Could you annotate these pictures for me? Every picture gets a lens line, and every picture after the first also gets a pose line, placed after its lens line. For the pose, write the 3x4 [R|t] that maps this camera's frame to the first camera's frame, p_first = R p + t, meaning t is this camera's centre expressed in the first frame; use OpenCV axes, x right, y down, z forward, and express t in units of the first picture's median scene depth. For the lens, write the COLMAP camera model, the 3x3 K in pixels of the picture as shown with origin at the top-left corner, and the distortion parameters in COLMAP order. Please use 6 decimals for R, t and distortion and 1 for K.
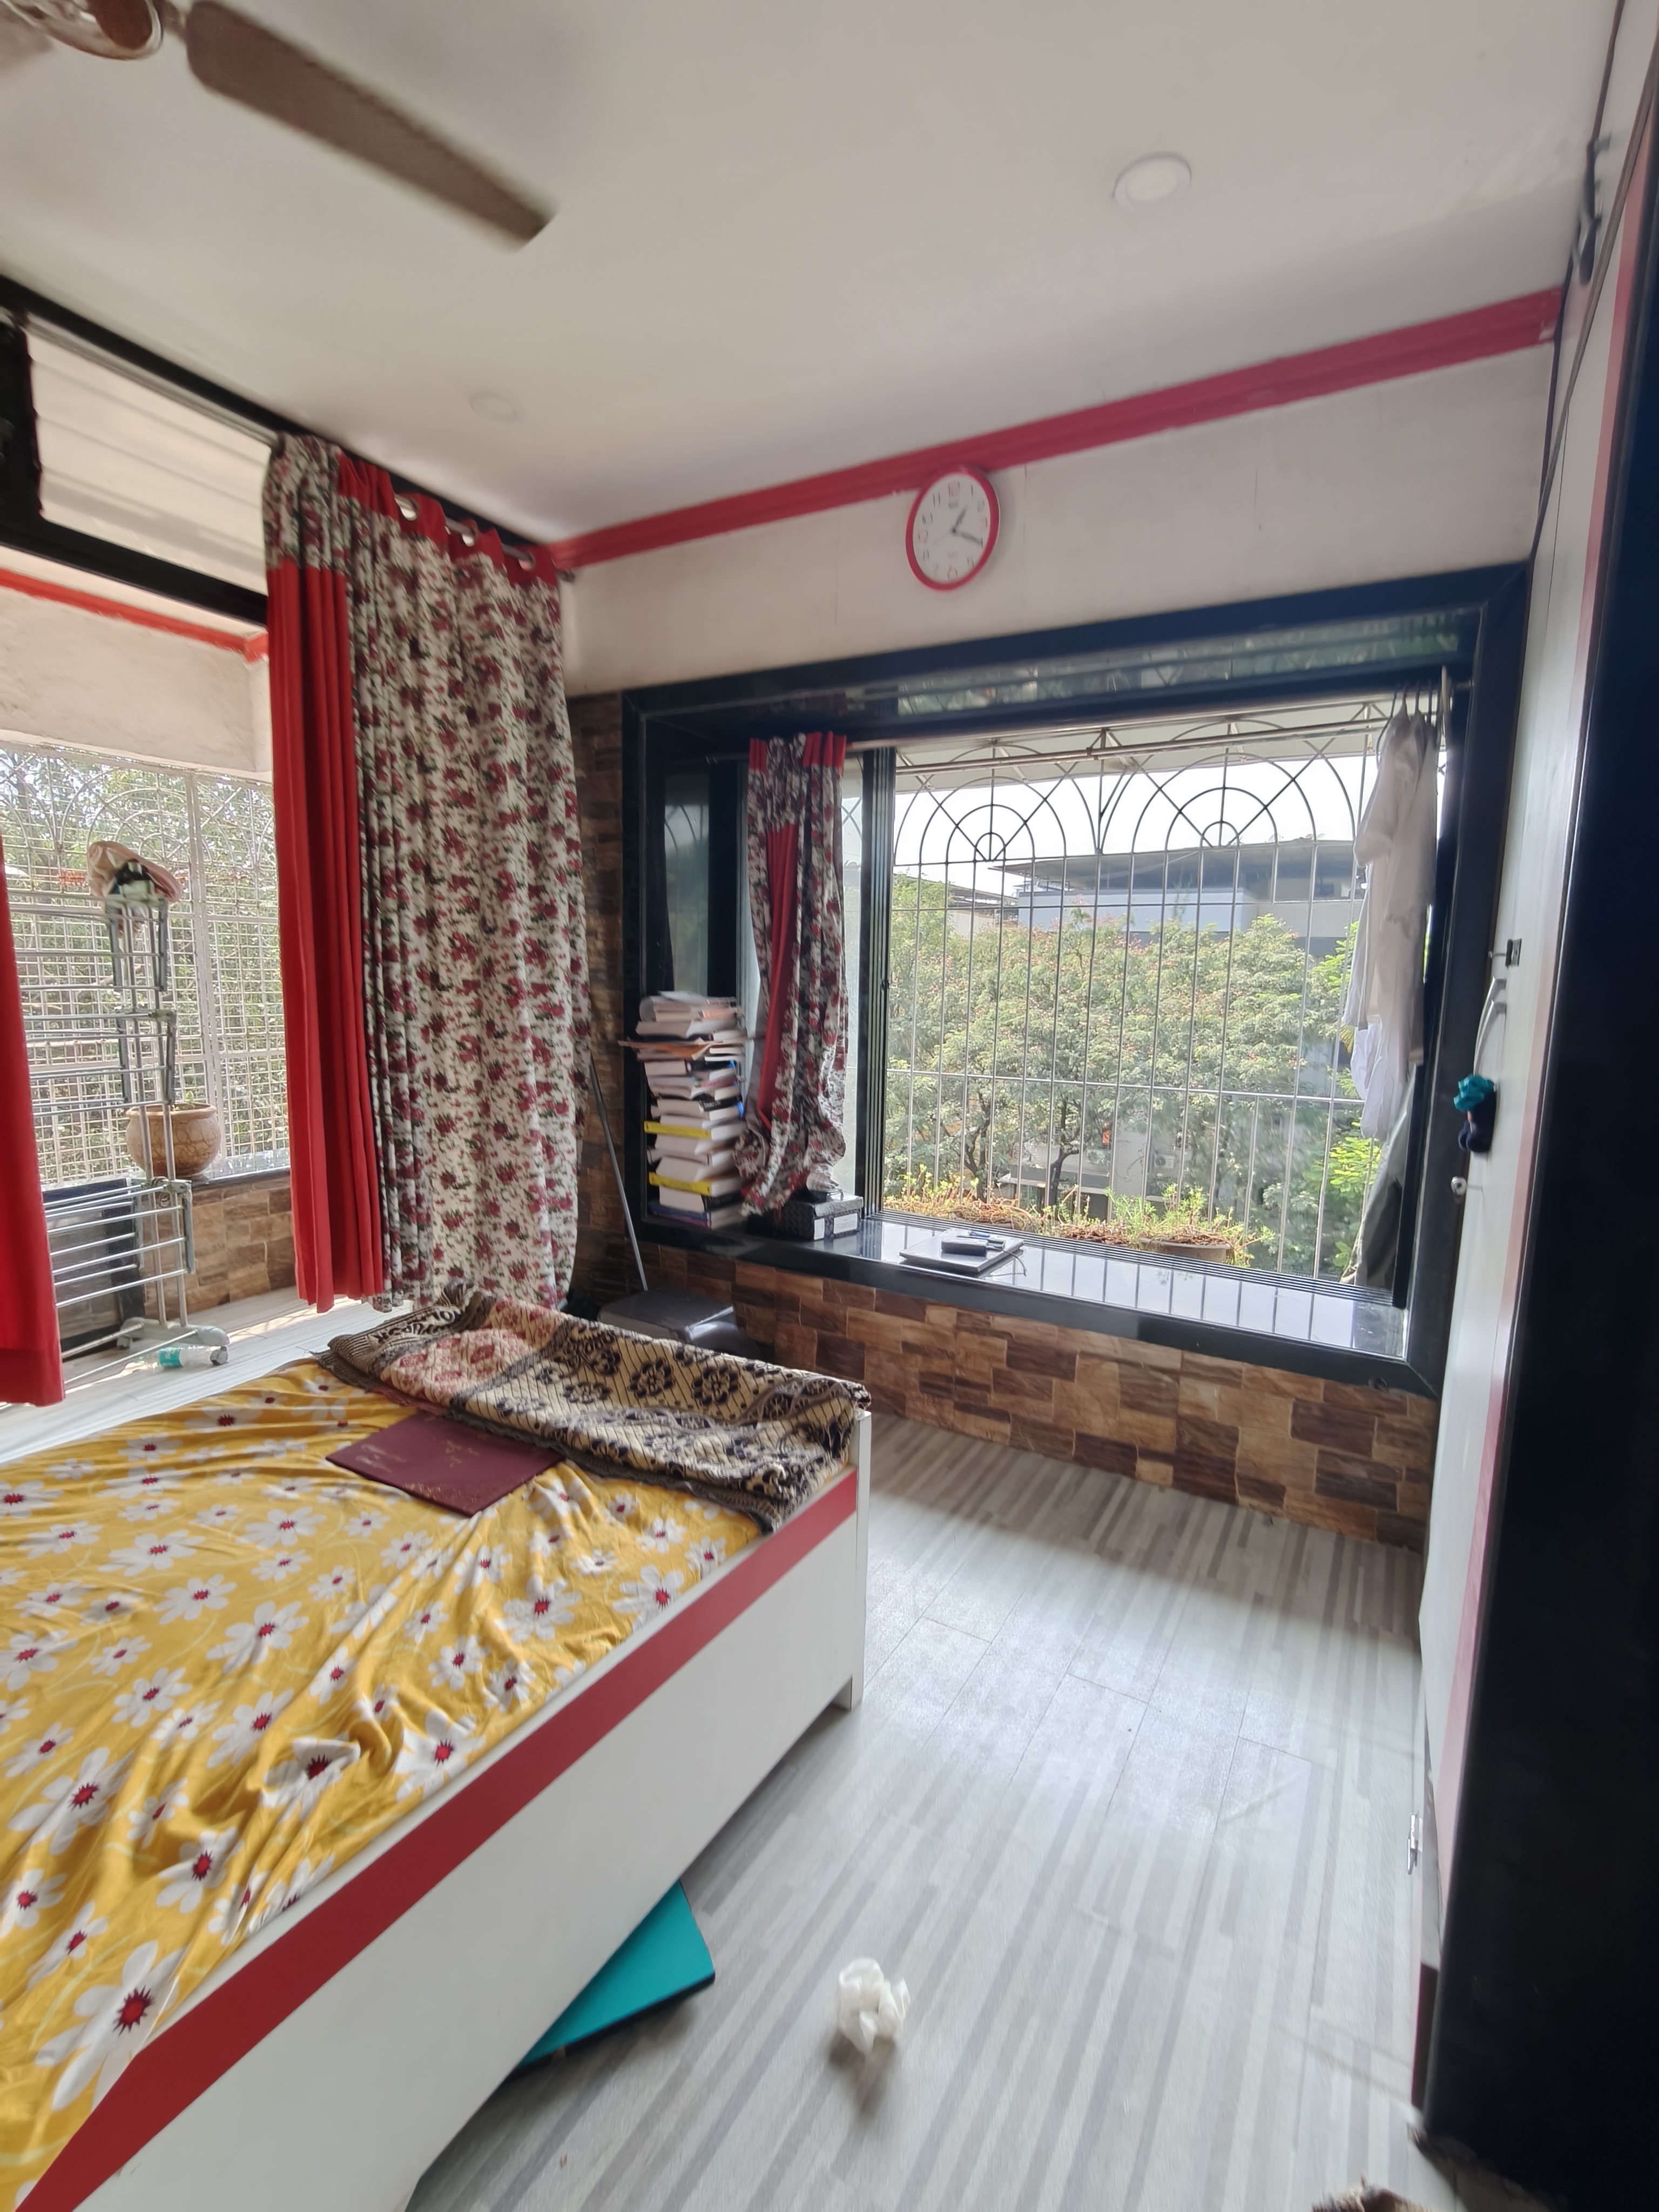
lens RADIAL K [[1024.3, 0, 834.0], [0, 1024.3, 1112.5], [0, 0, 1]] dist [0.002373, 0.001050]
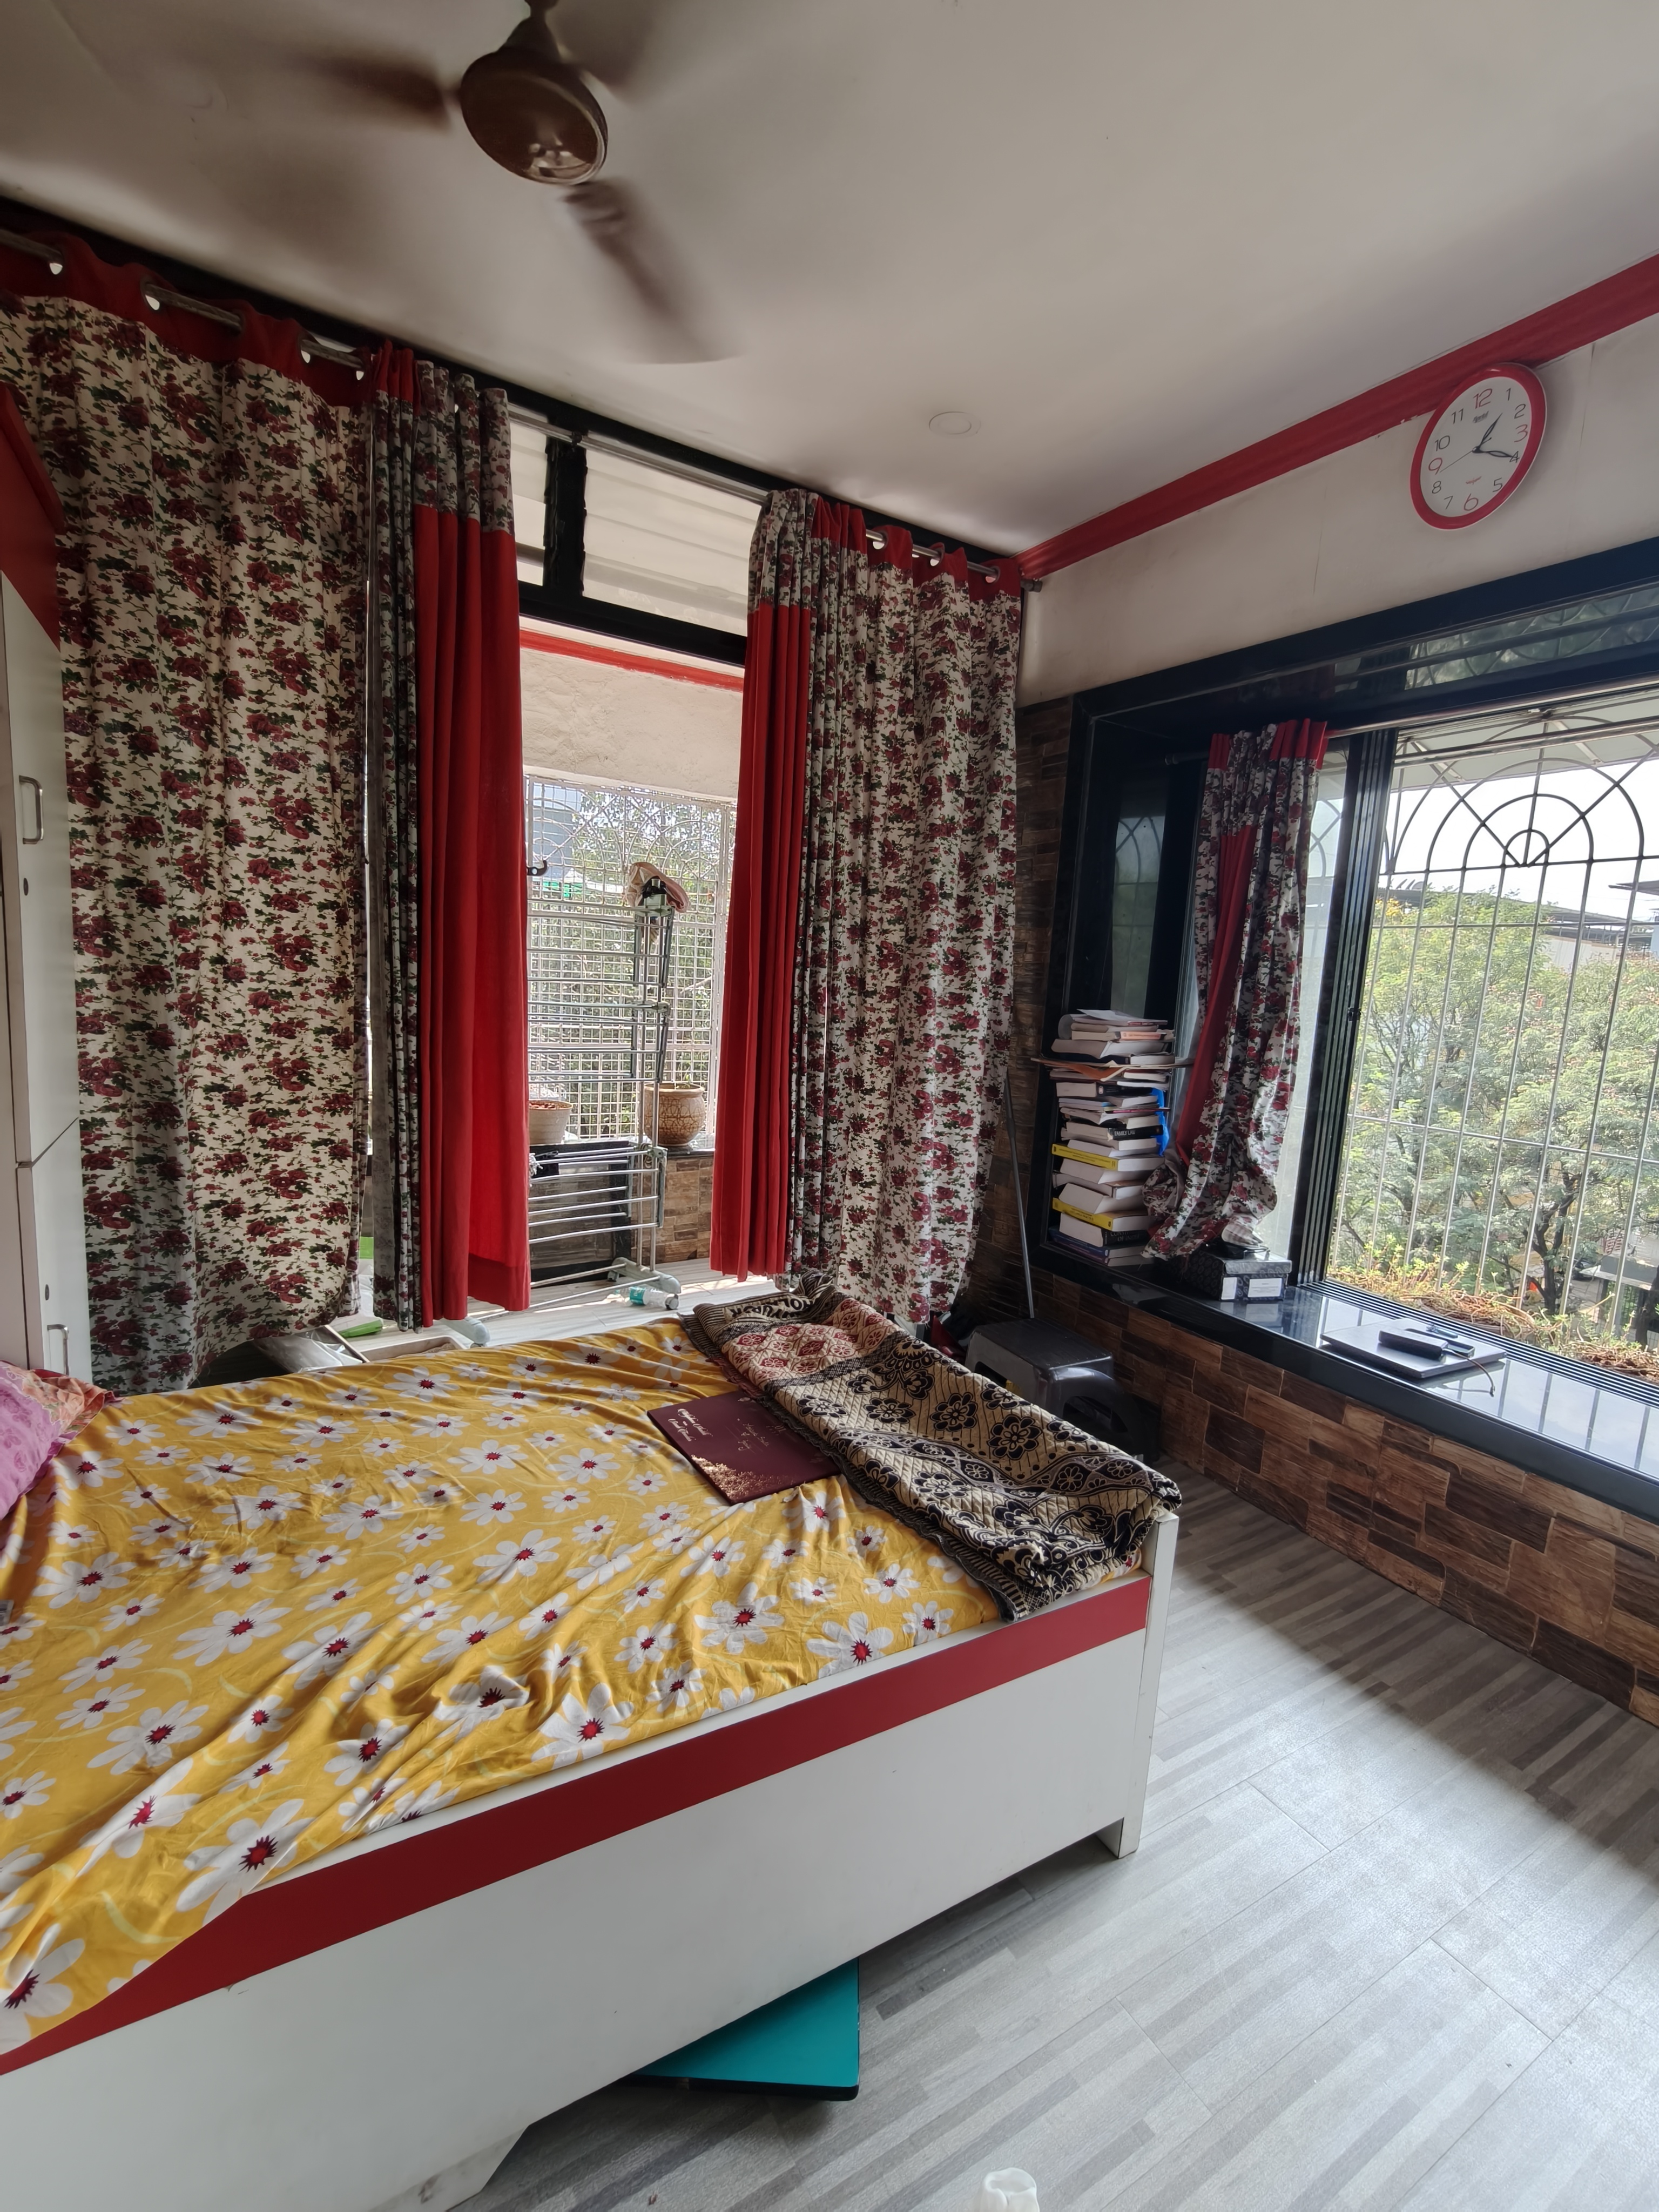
lens RADIAL K [[1012.6, 0, 828.3], [0, 1012.6, 1112.7], [0, 0, 1]] dist [-0.000125, 0.000165]
pose [[0.872917, 0.099589, -0.477596, 0.094470], [-0.108654, 0.994042, 0.008689, -0.005757], [0.475616, 0.044308, 0.878536, 0.082424]]
